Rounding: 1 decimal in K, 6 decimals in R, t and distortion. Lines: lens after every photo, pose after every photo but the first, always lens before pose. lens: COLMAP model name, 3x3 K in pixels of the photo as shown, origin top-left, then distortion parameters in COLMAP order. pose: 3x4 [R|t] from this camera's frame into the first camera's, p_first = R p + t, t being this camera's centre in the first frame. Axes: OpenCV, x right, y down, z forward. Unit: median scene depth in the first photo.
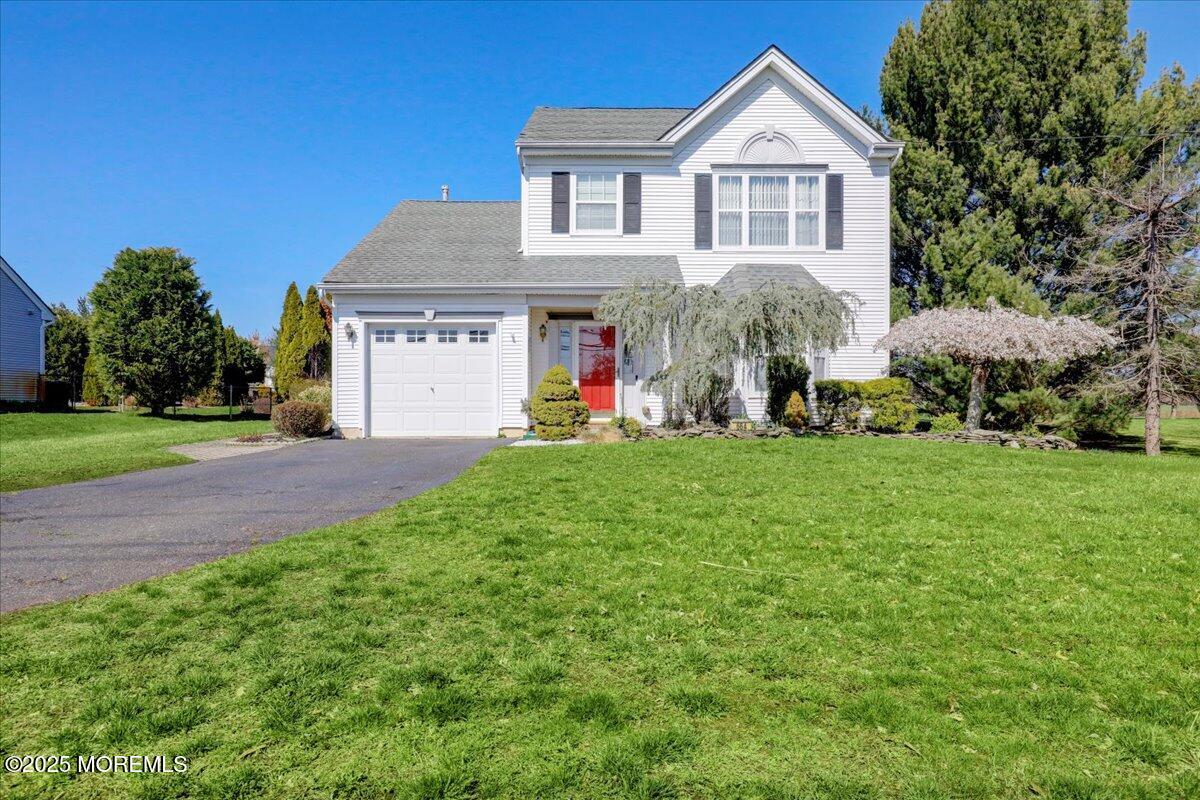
lens RADIAL K [[798.3, 0, 614.7], [0, 798.3, 408.6], [0, 0, 1]] dist [-0.005067, 0.005561]
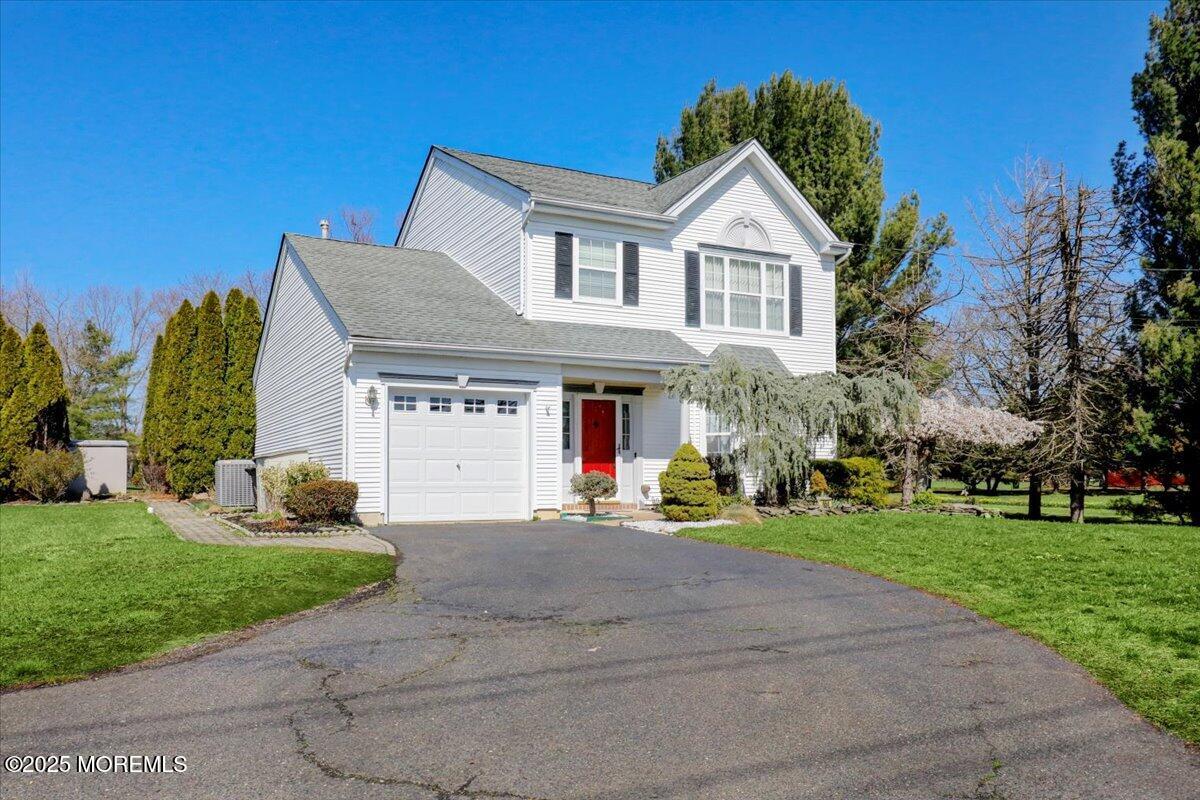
lens RADIAL K [[910.1, 0, 575.2], [0, 910.1, 448.3], [0, 0, 1]] dist [-0.008024, 0.002028]
pose [[0.896445, 0.012667, 0.442974, -0.521663], [0.004813, 0.999254, -0.038315, -0.004904], [-0.443129, 0.036480, 0.895715, 0.053389]]
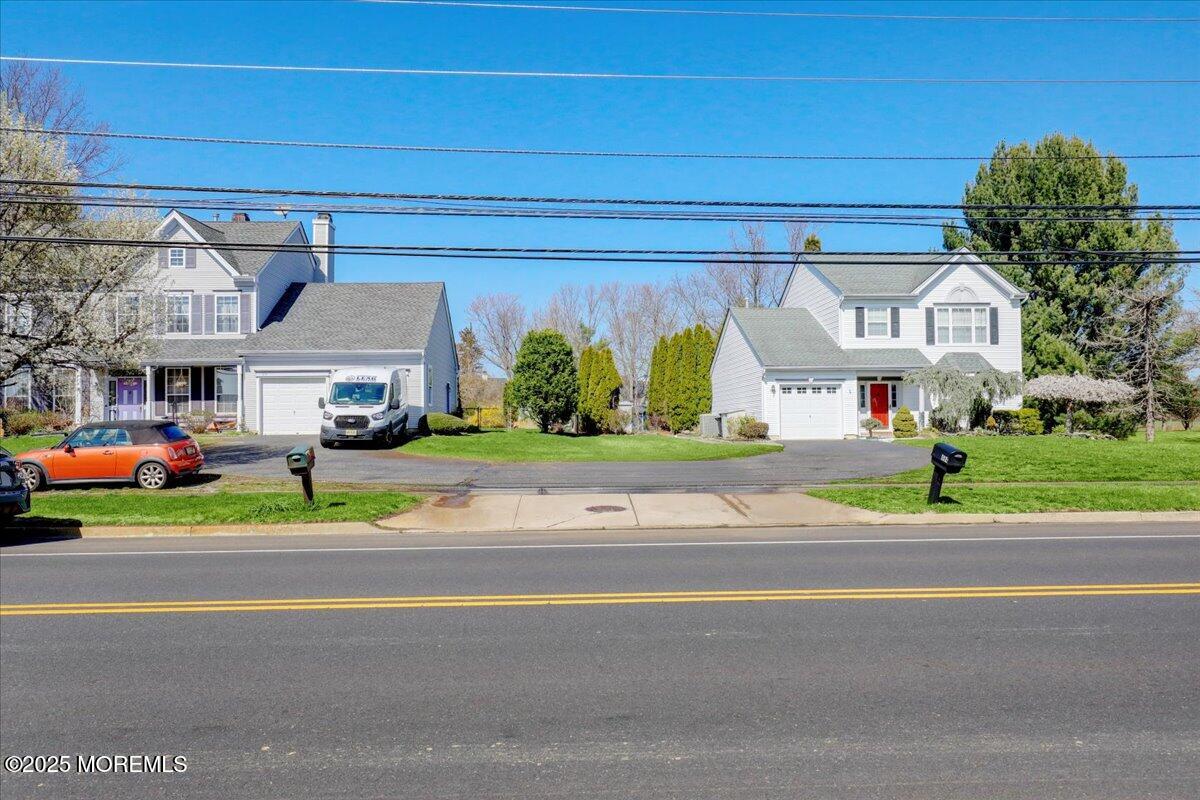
lens RADIAL K [[910.1, 0, 573.5], [0, 910.1, 400.5], [0, 0, 1]] dist [-0.008024, 0.002028]
pose [[0.999428, -0.009332, 0.032506, -0.861980], [0.010435, 0.999369, -0.033938, 0.008085], [-0.032169, 0.034257, 0.998895, -1.249946]]
